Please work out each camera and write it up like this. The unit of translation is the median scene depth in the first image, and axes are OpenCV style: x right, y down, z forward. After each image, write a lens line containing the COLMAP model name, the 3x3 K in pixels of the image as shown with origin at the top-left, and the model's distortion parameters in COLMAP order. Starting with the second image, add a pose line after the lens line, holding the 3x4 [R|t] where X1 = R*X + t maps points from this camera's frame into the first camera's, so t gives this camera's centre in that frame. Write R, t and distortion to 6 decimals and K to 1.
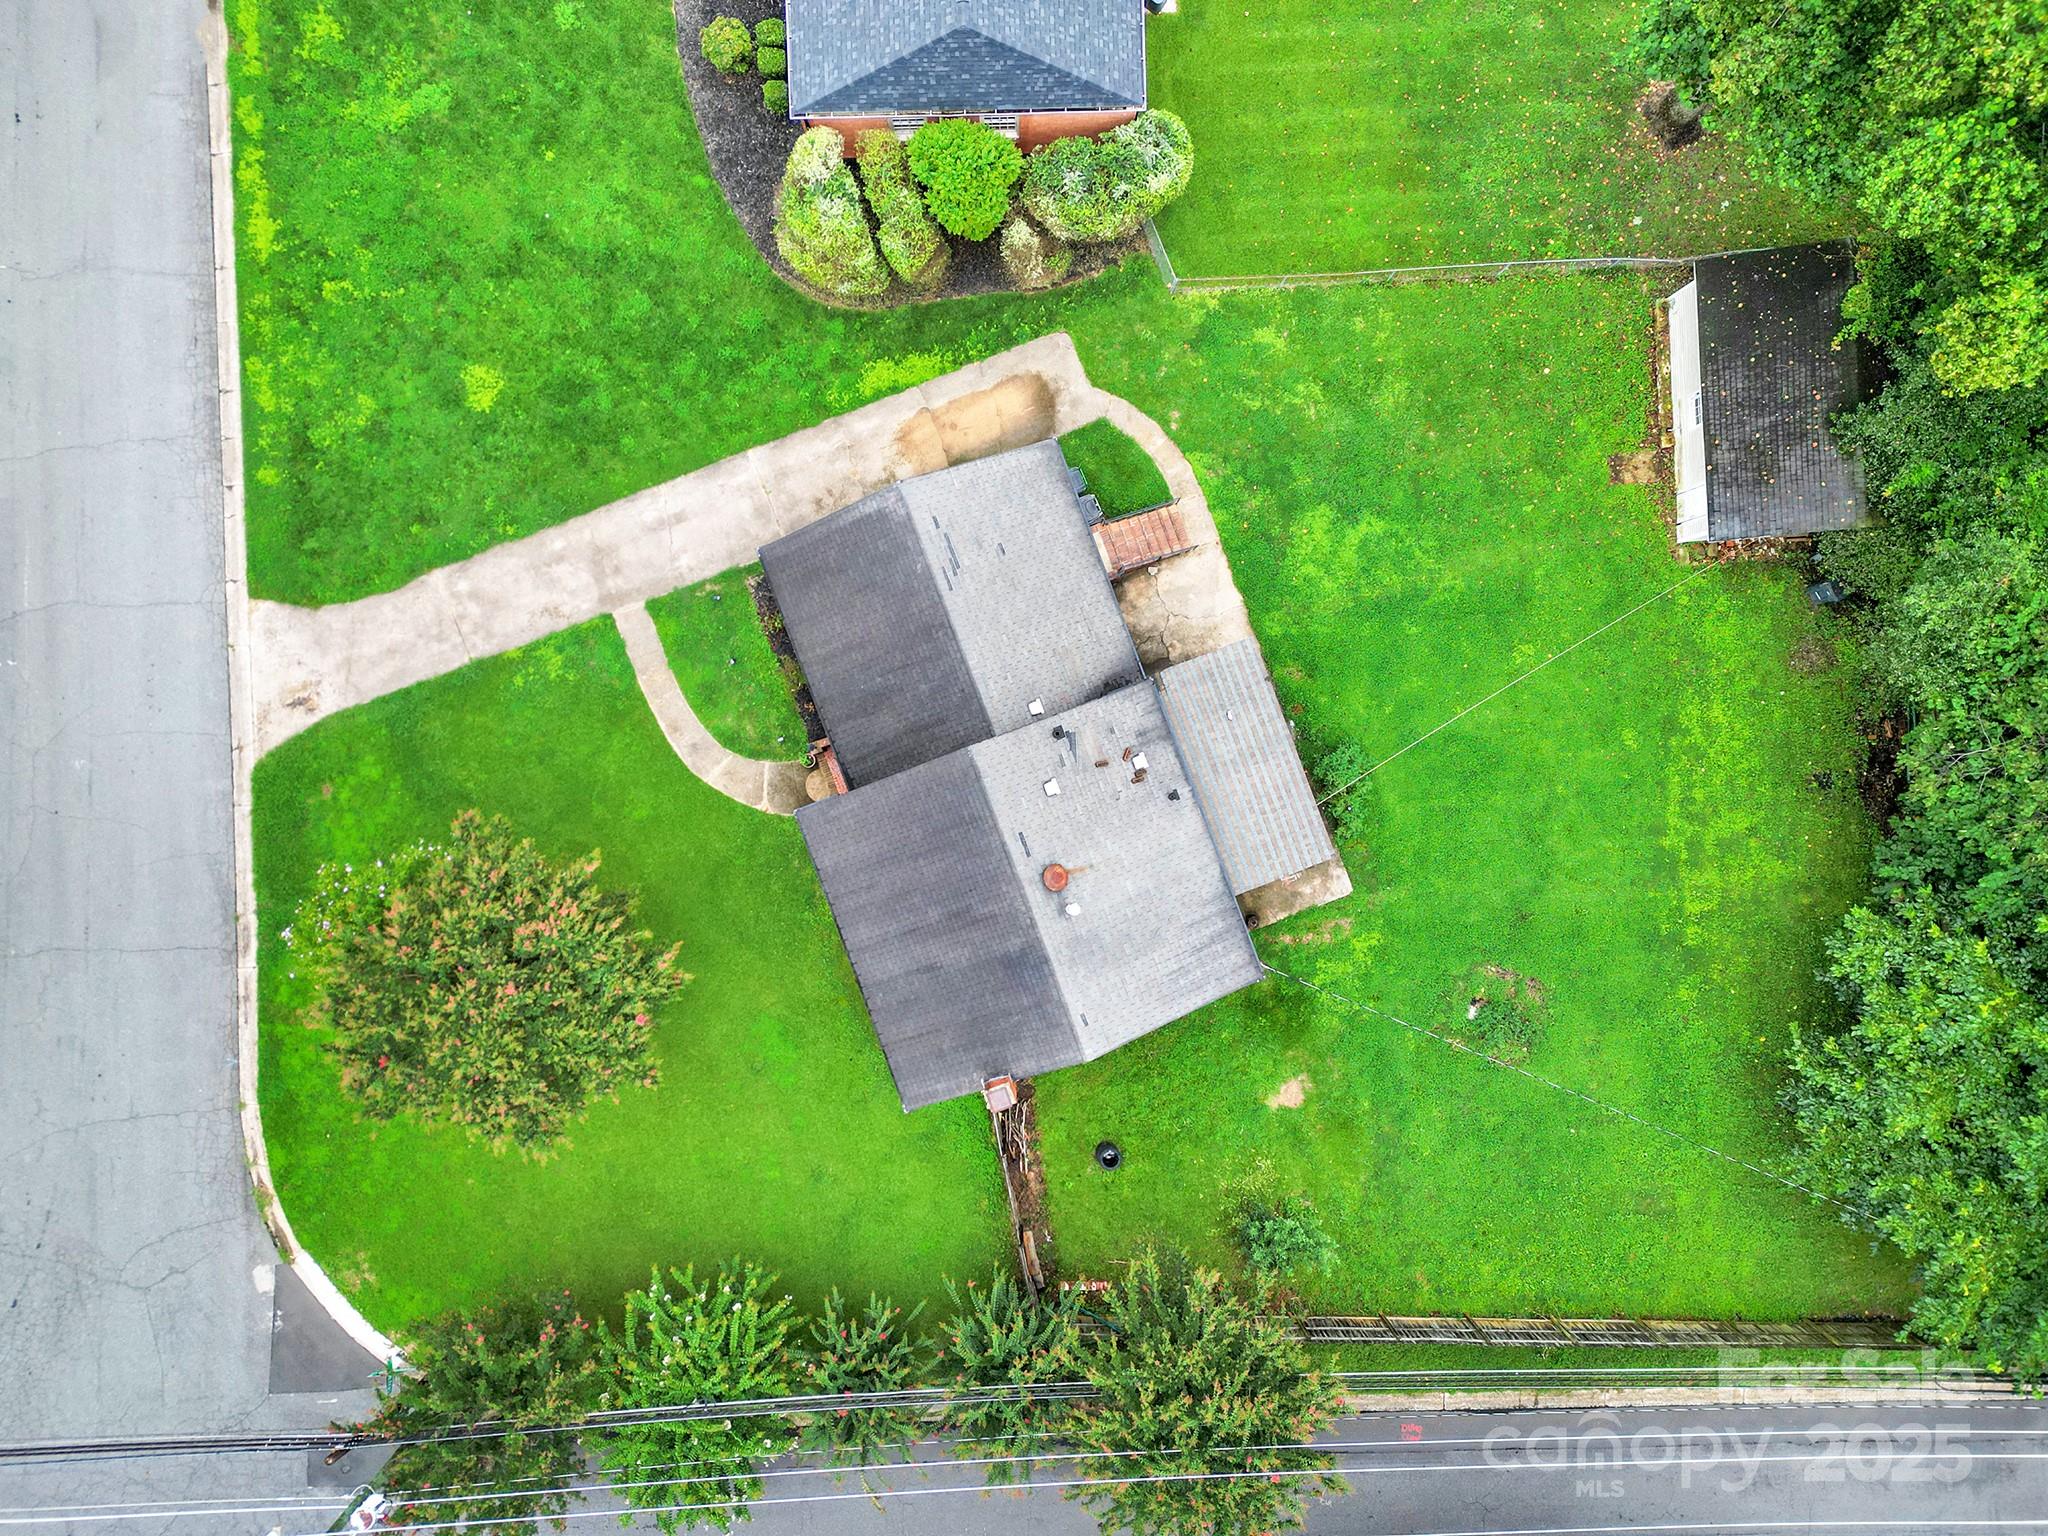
lens RADIAL K [[1442.2, 0, 1024.0], [0, 1442.2, 768.0], [0, 0, 1]] dist [0.072543, -0.068886]
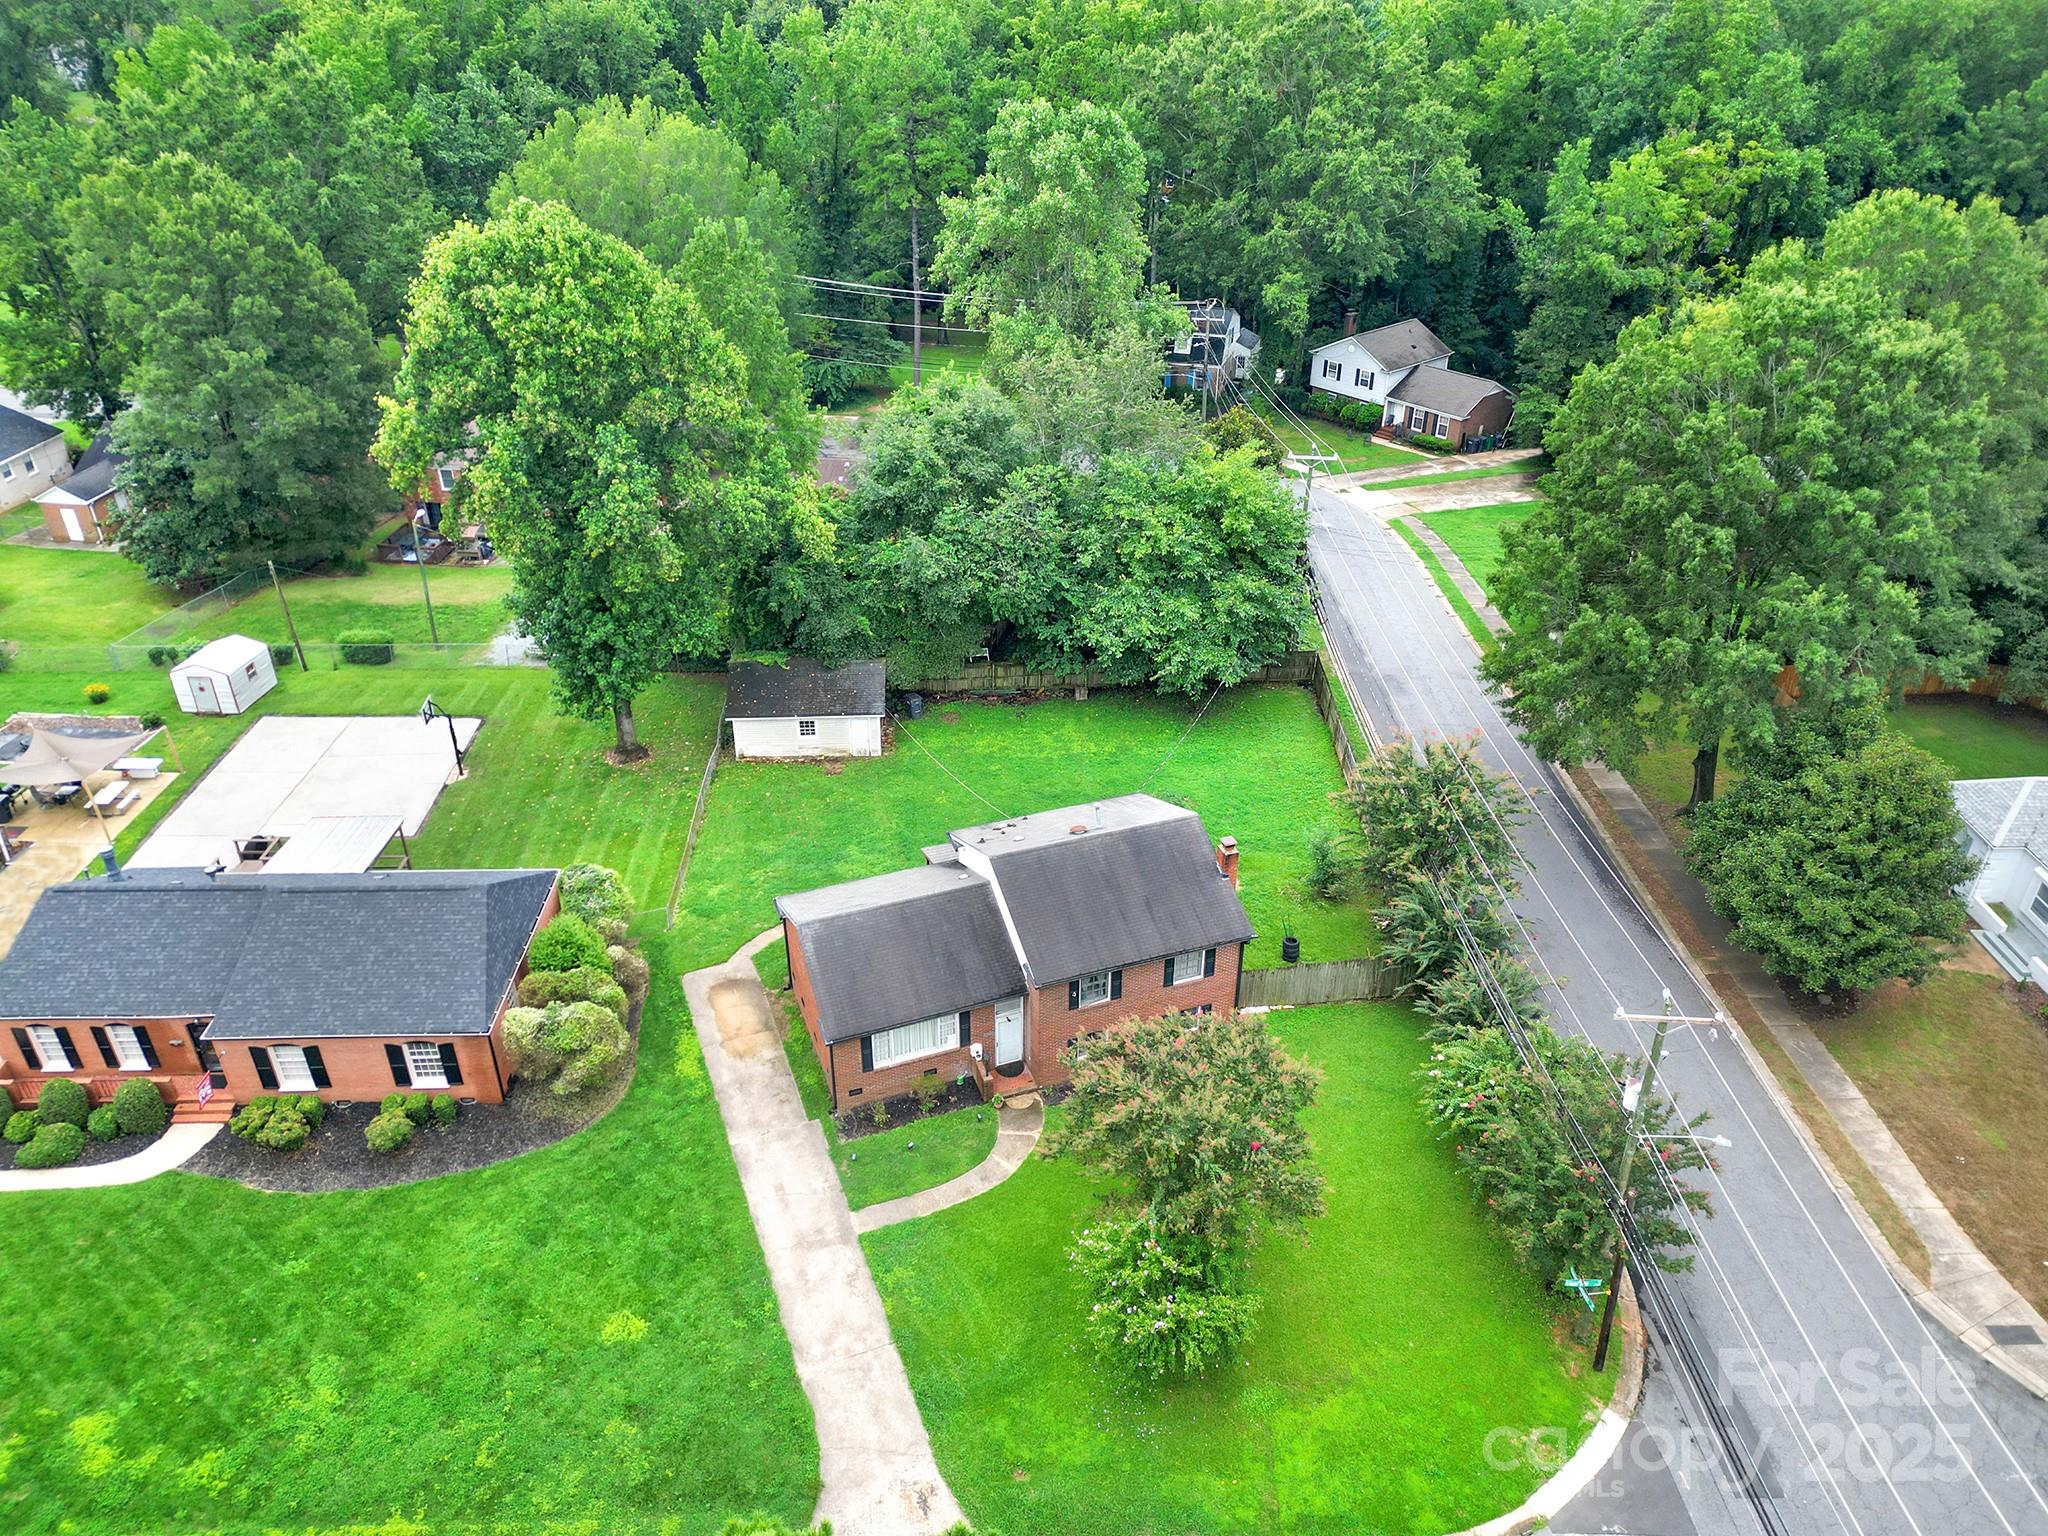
lens RADIAL K [[1442.2, 0, 1024.0], [0, 1442.2, 768.0], [0, 0, 1]] dist [0.072543, -0.068886]
pose [[0.003259, -0.523869, 0.851792, -1.024424], [0.999967, -0.004669, -0.006698, 0.025886], [0.007486, 0.851786, 0.523837, 0.135261]]
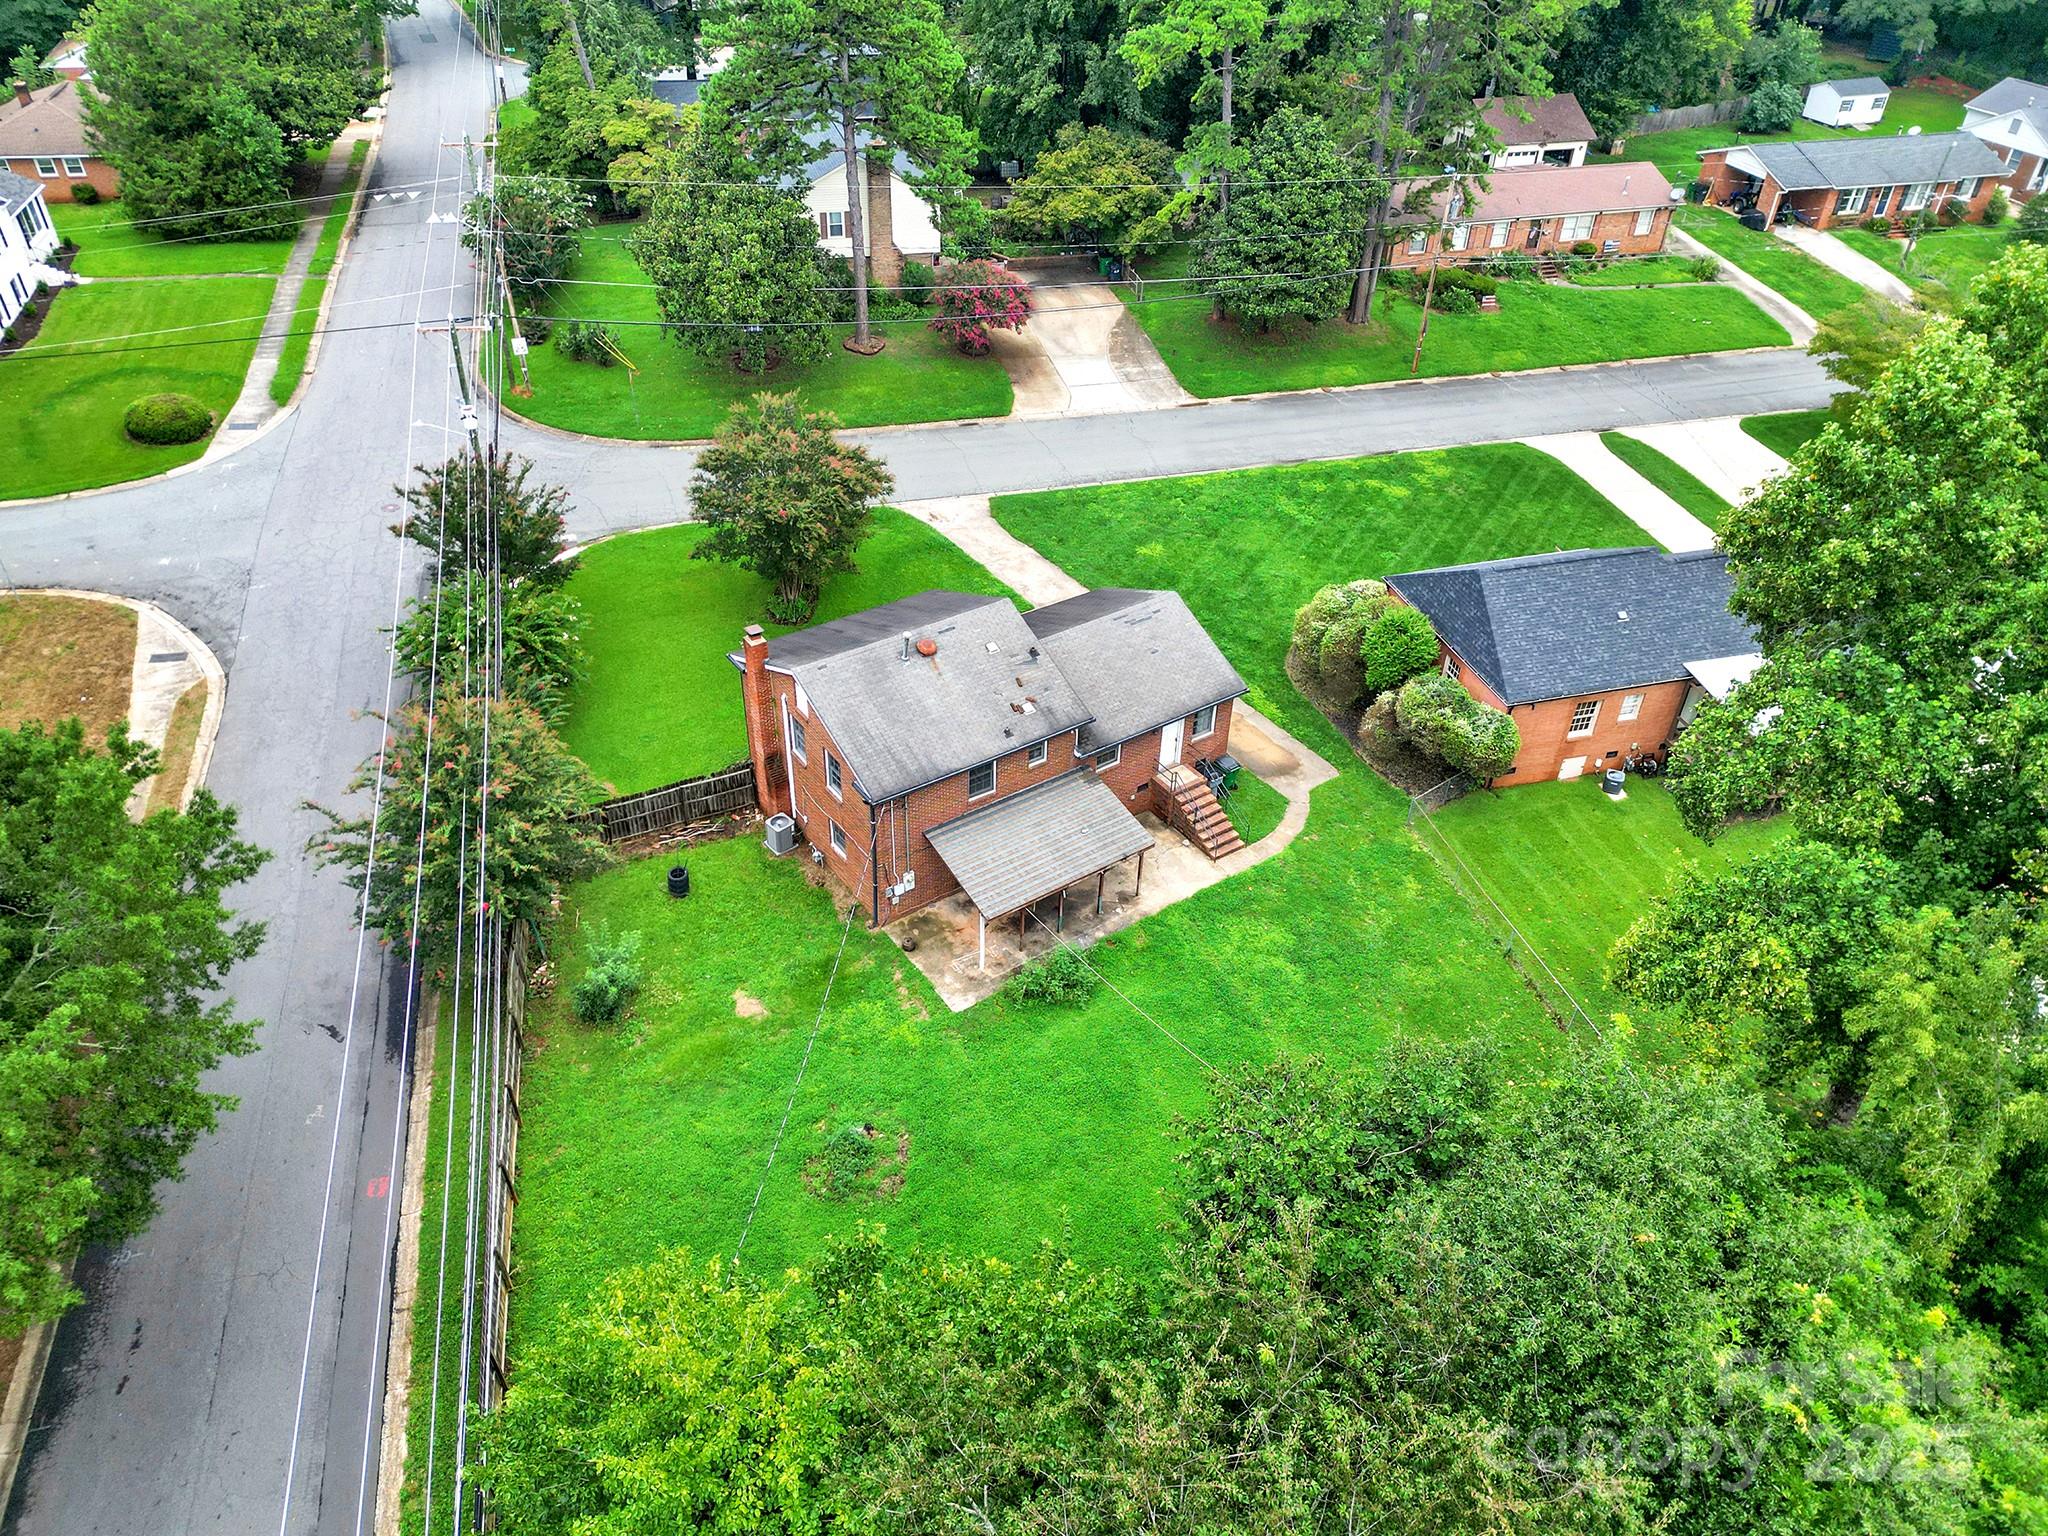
lens RADIAL K [[1442.2, 0, 1024.0], [0, 1442.2, 768.0], [0, 0, 1]] dist [0.072543, -0.068886]
pose [[0.247926, 0.583662, -0.773221, 0.941740], [-0.968243, 0.122725, -0.217819, 0.243212], [-0.032239, 0.802669, 0.595553, 0.255797]]
